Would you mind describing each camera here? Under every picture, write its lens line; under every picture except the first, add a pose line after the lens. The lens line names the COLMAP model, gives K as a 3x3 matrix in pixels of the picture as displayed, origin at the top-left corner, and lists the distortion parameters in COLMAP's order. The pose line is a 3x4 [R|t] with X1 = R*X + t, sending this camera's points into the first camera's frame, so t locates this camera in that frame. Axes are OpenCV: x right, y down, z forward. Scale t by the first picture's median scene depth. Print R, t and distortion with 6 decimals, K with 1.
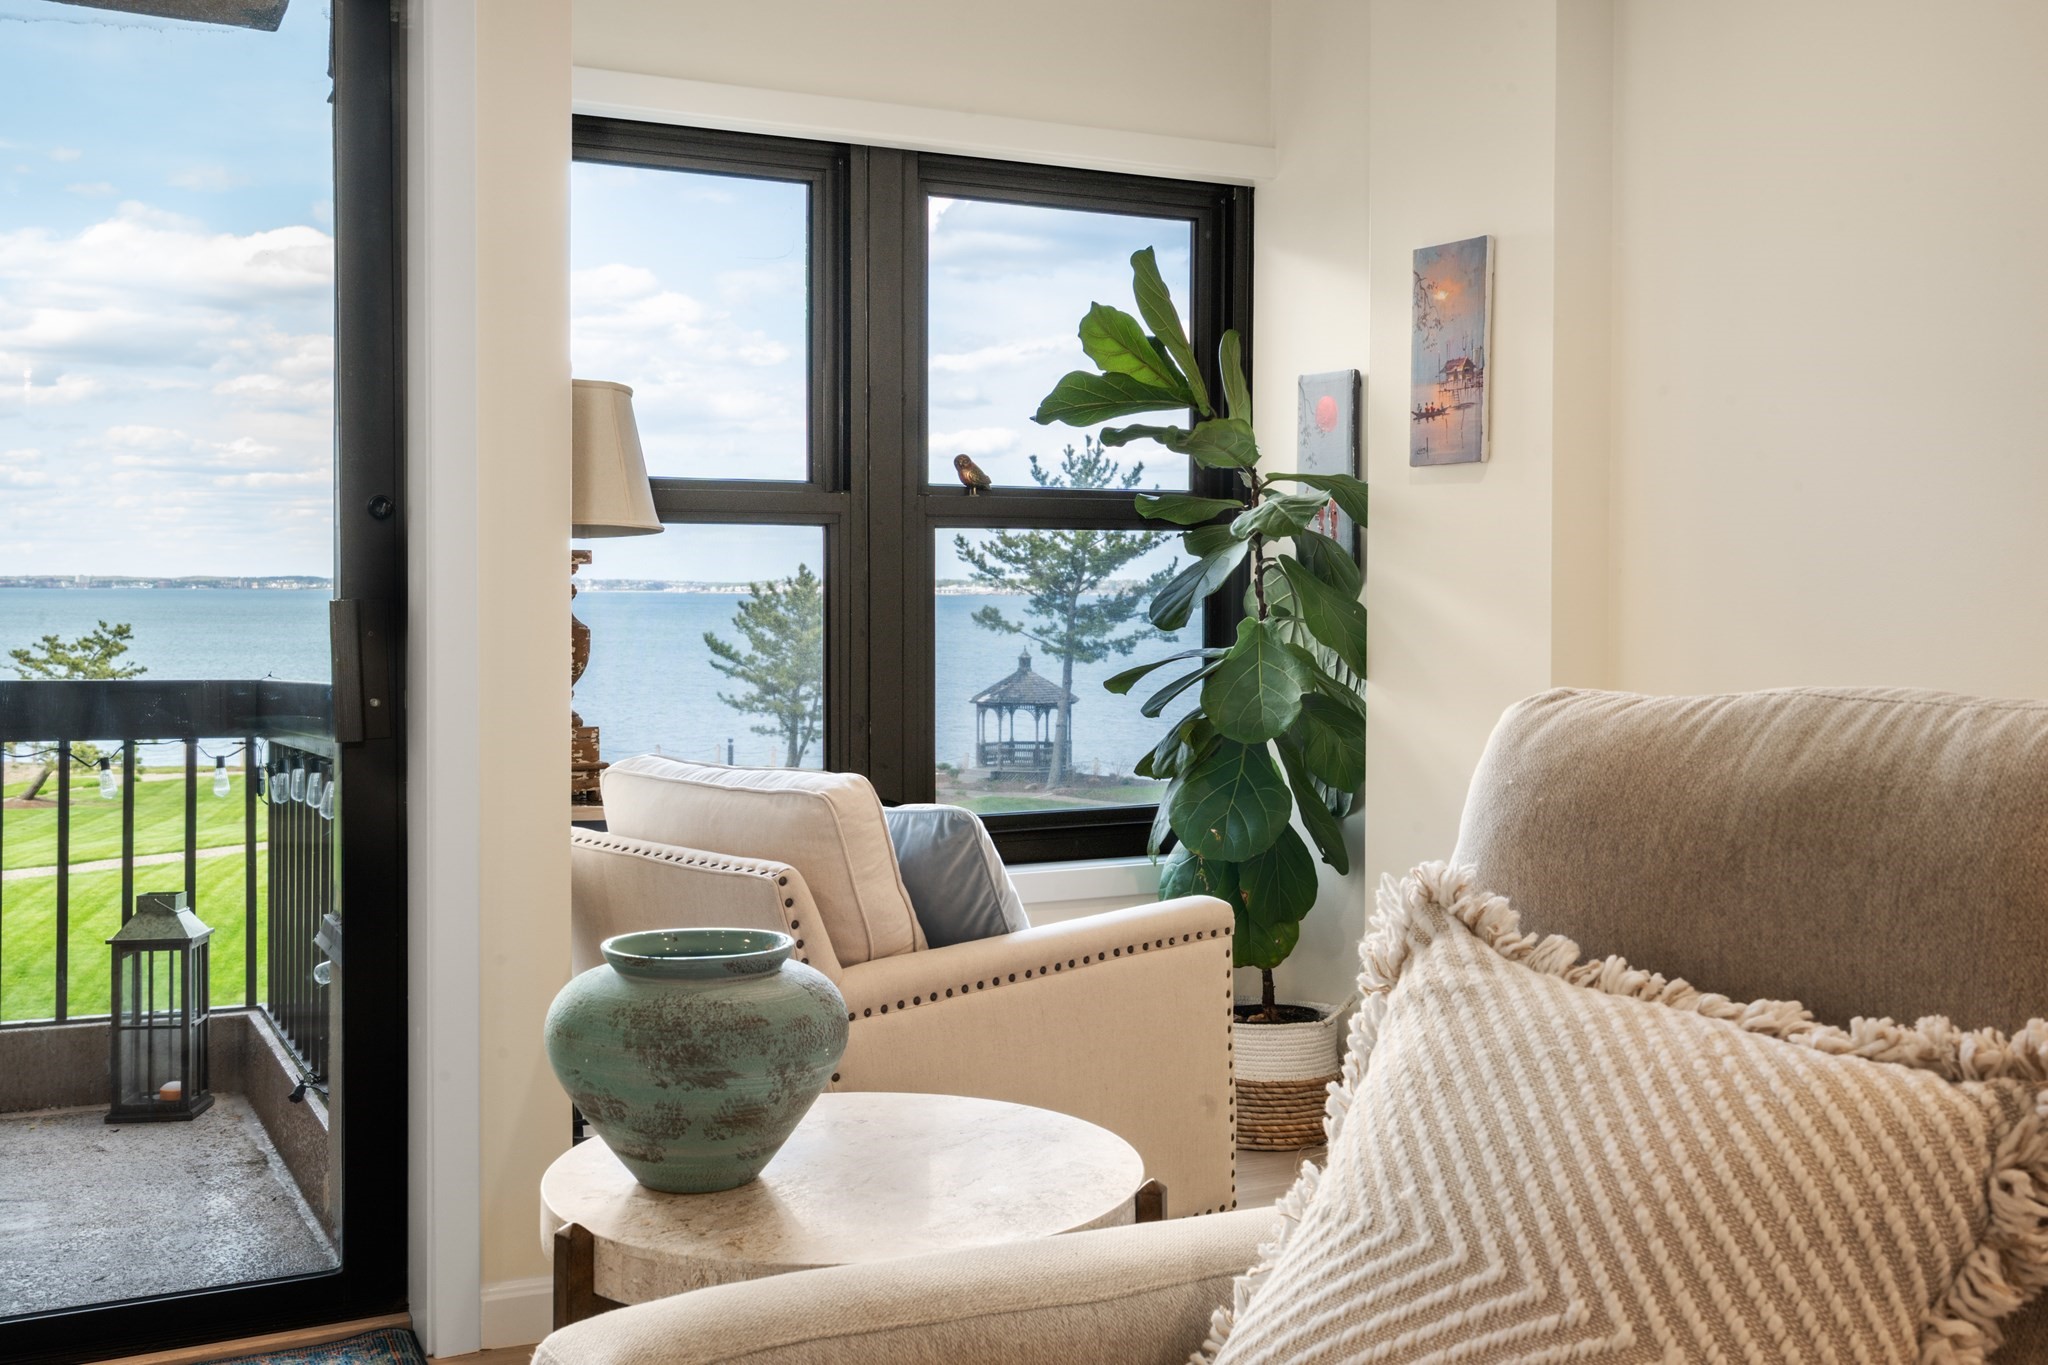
lens RADIAL K [[2073.4, 0, 1024.0], [0, 2073.4, 682.5], [0, 0, 1]] dist [-0.013803, 0.001467]
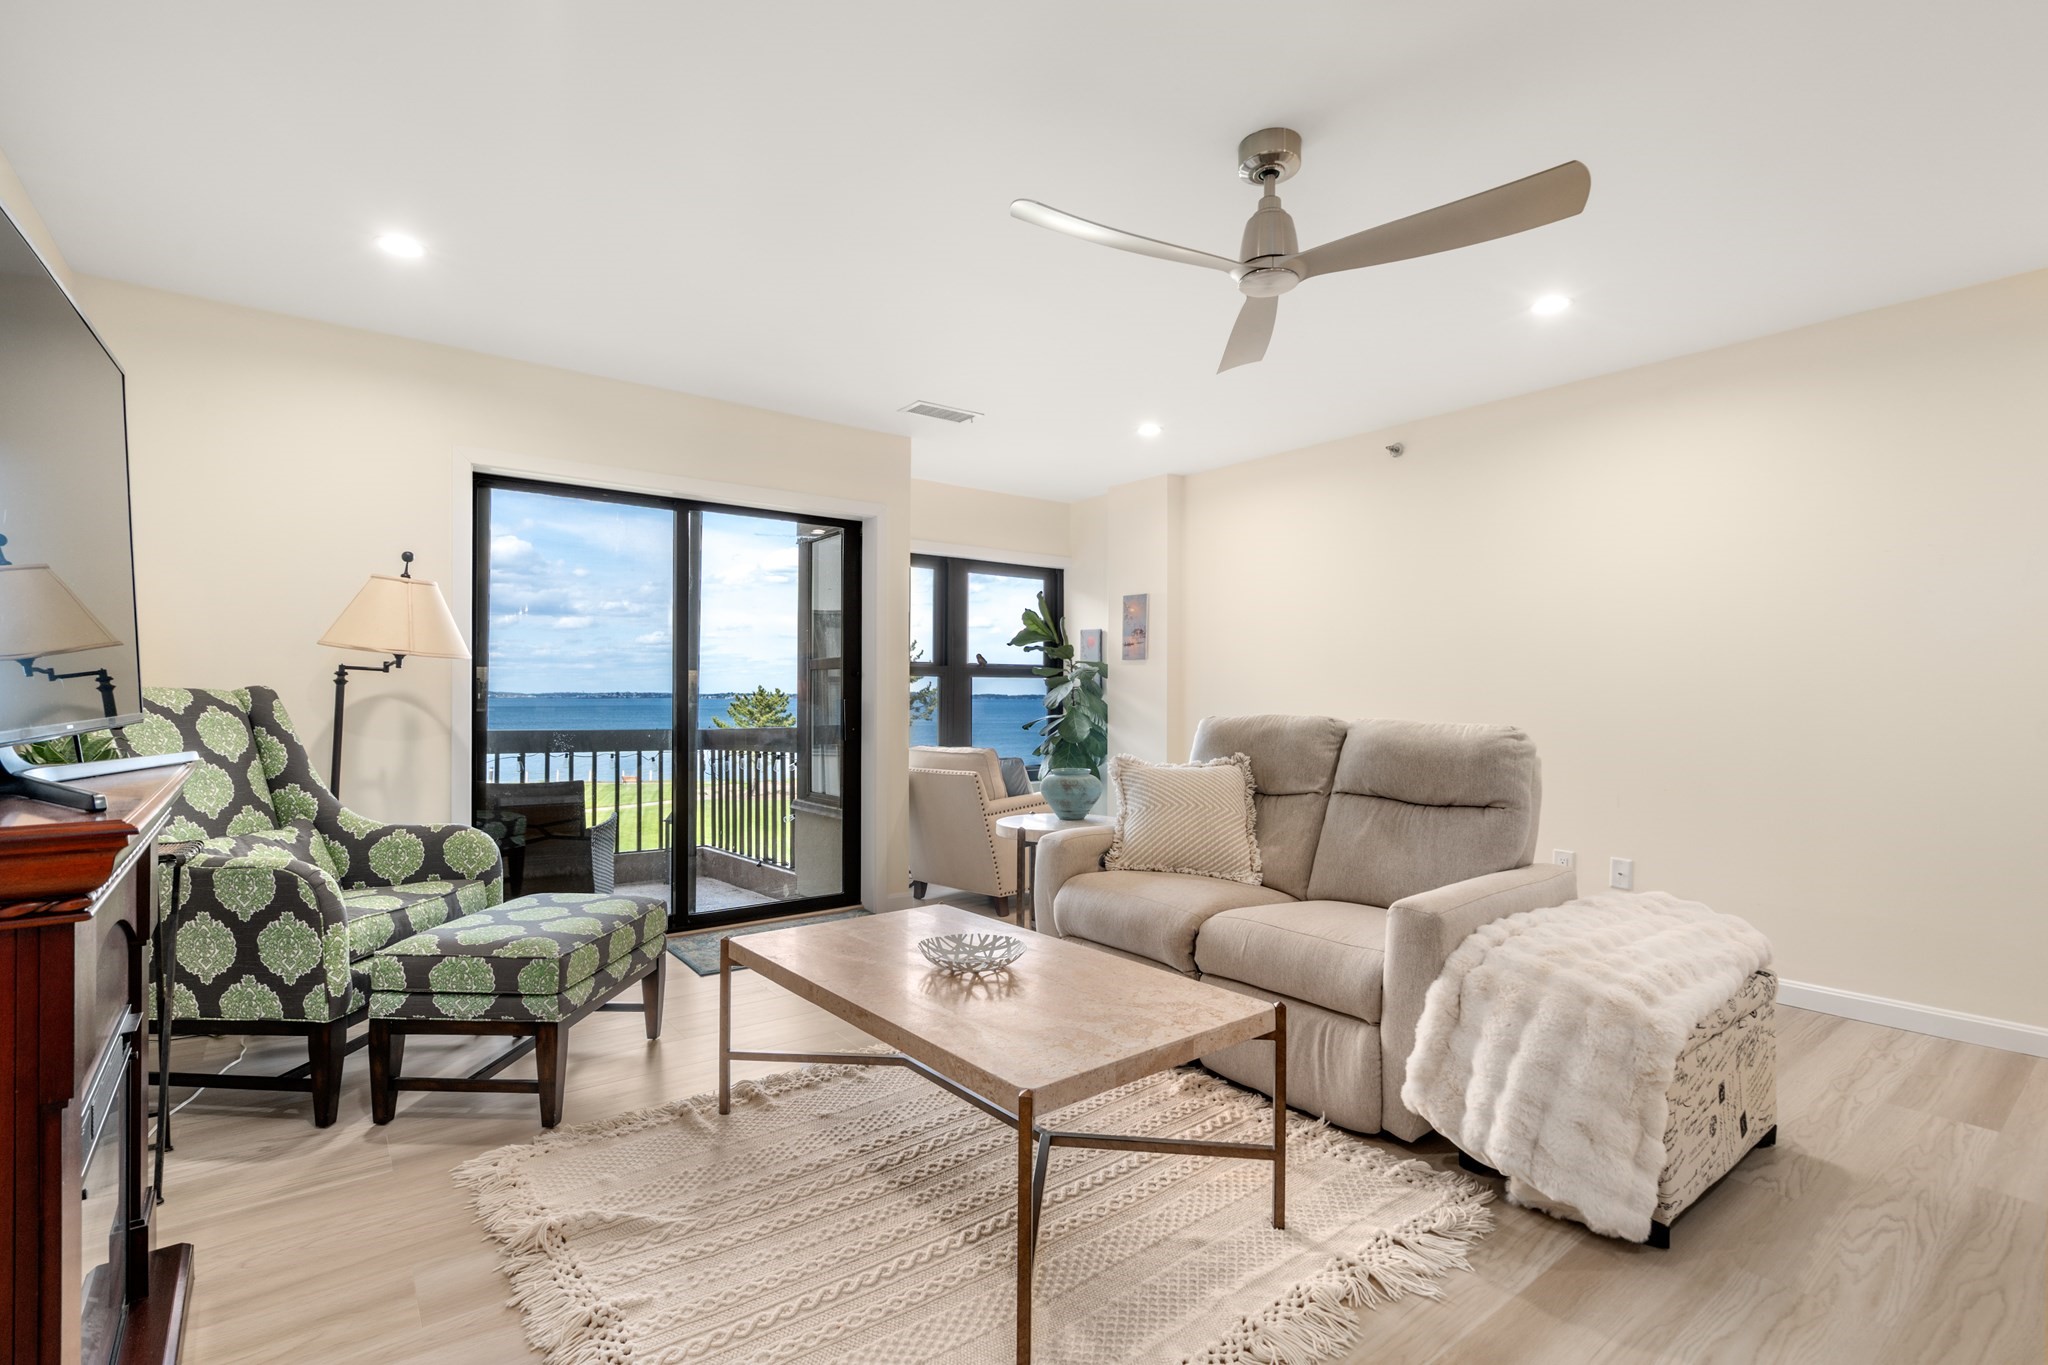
lens RADIAL K [[961.2, 0, 1020.7], [0, 961.2, 710.1], [0, 0, 1]] dist [-0.000487, -0.000062]
pose [[0.983620, -0.001301, 0.180250, -0.241925], [0.006991, 0.999497, -0.030939, 0.022670], [-0.180119, 0.031693, 0.983134, -0.471492]]
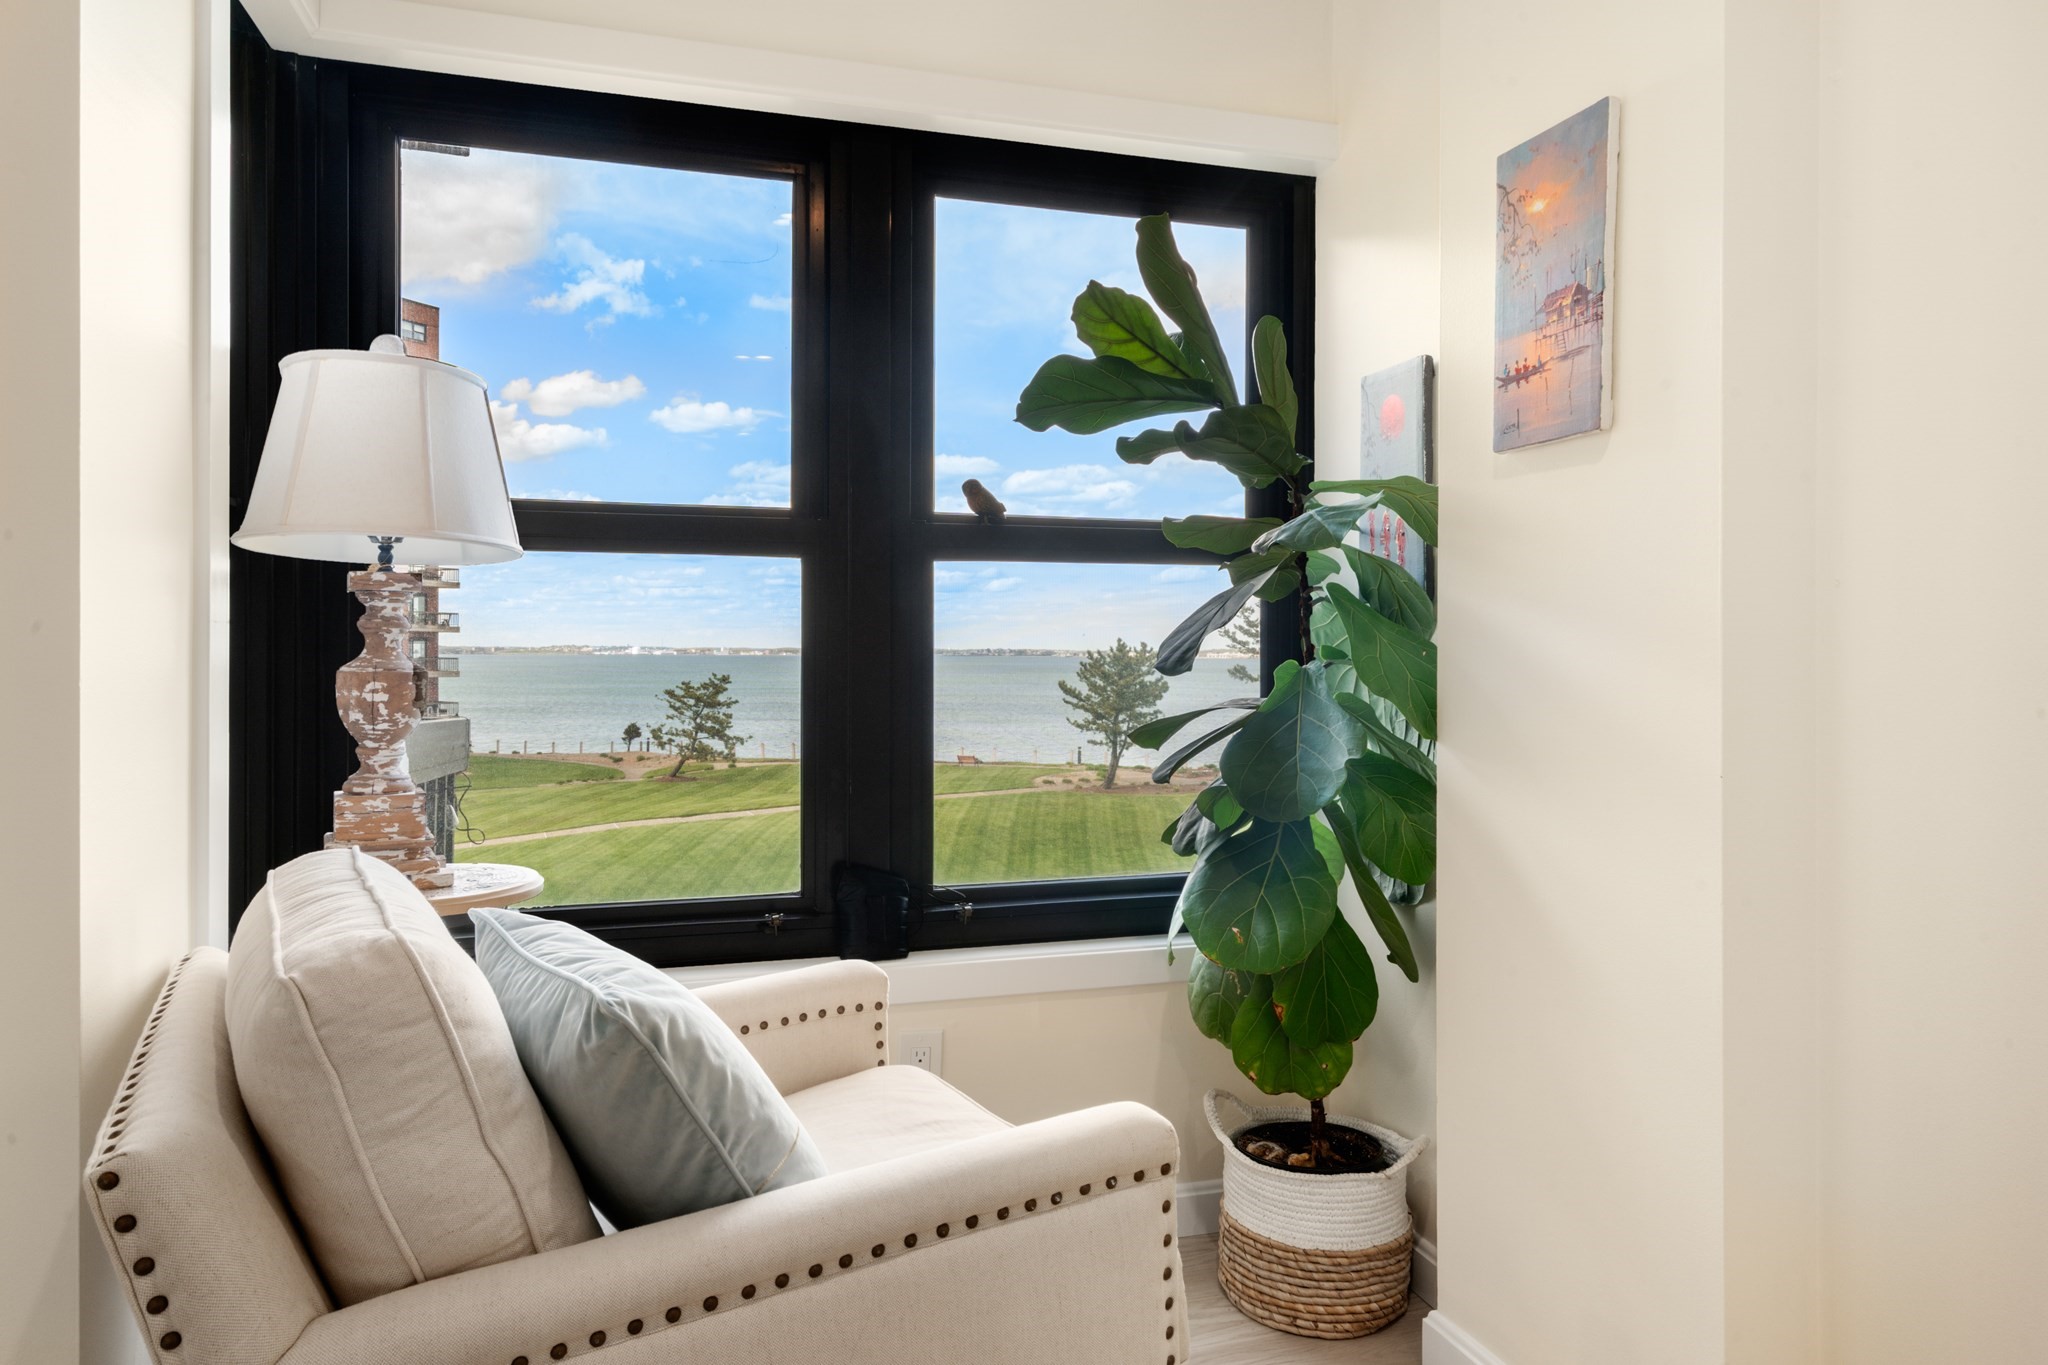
lens RADIAL K [[1247.1, 0, 1027.5], [0, 1247.1, 670.4], [0, 0, 1]] dist [0.006269, 0.000408]
pose [[0.981361, 0.001544, -0.192165, 0.102735], [-0.007881, 0.999450, -0.032213, -0.010999], [0.192010, 0.033127, 0.980834, 0.504774]]
